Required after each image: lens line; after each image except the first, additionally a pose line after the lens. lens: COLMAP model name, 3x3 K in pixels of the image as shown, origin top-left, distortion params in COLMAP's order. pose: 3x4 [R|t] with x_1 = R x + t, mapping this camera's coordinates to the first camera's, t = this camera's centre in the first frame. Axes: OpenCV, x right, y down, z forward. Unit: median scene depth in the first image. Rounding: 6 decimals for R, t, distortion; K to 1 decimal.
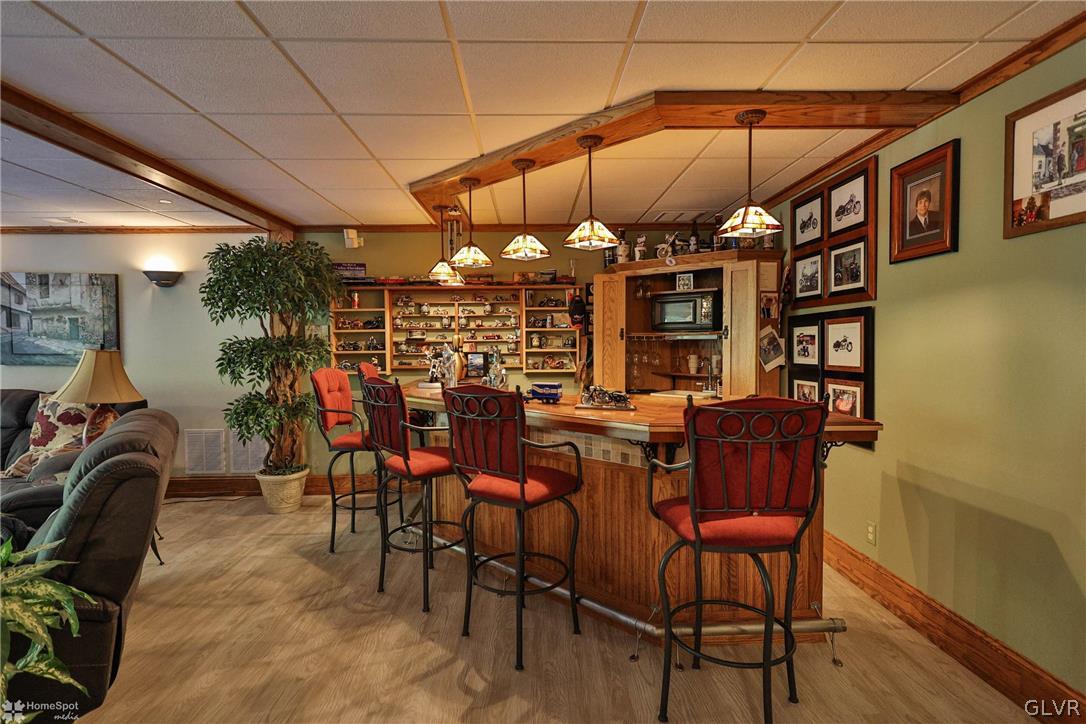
lens RADIAL K [[539.6, 0, 541.6], [0, 539.6, 362.3], [0, 0, 1]] dist [-0.006202, 0.004480]
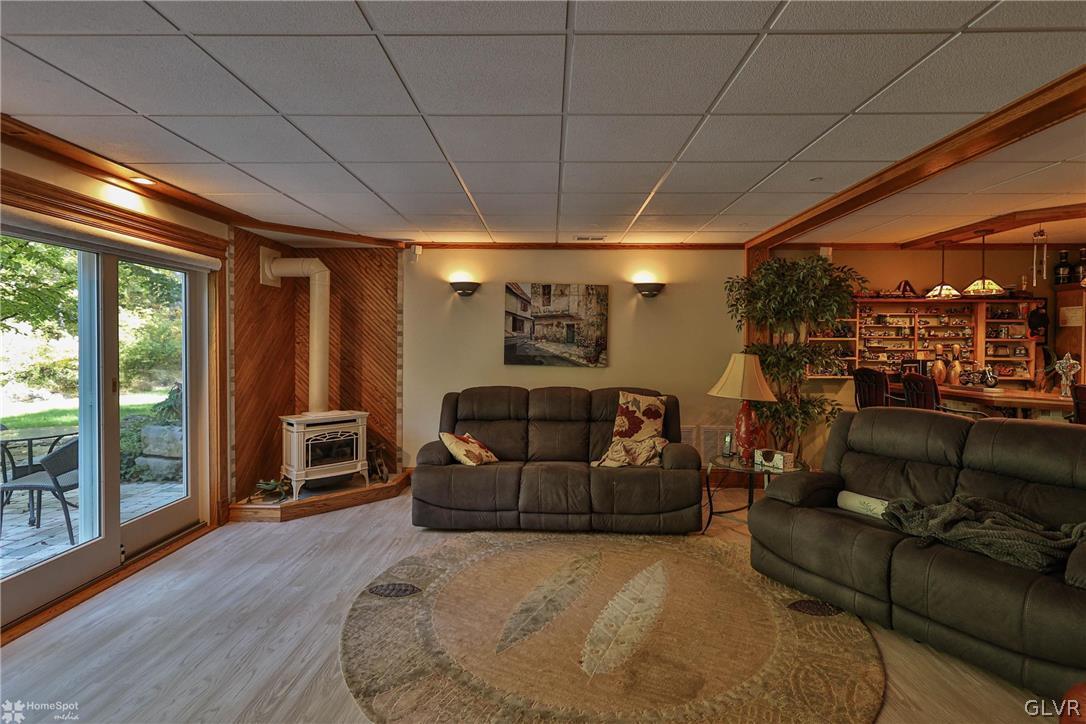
lens RADIAL K [[539.6, 0, 534.3], [0, 539.6, 352.3], [0, 0, 1]] dist [-0.006202, 0.004480]
pose [[0.998568, 0.015131, -0.051322, -0.886778], [-0.016157, 0.999677, -0.019633, 0.000393], [0.051008, 0.020434, 0.998489, -0.129732]]
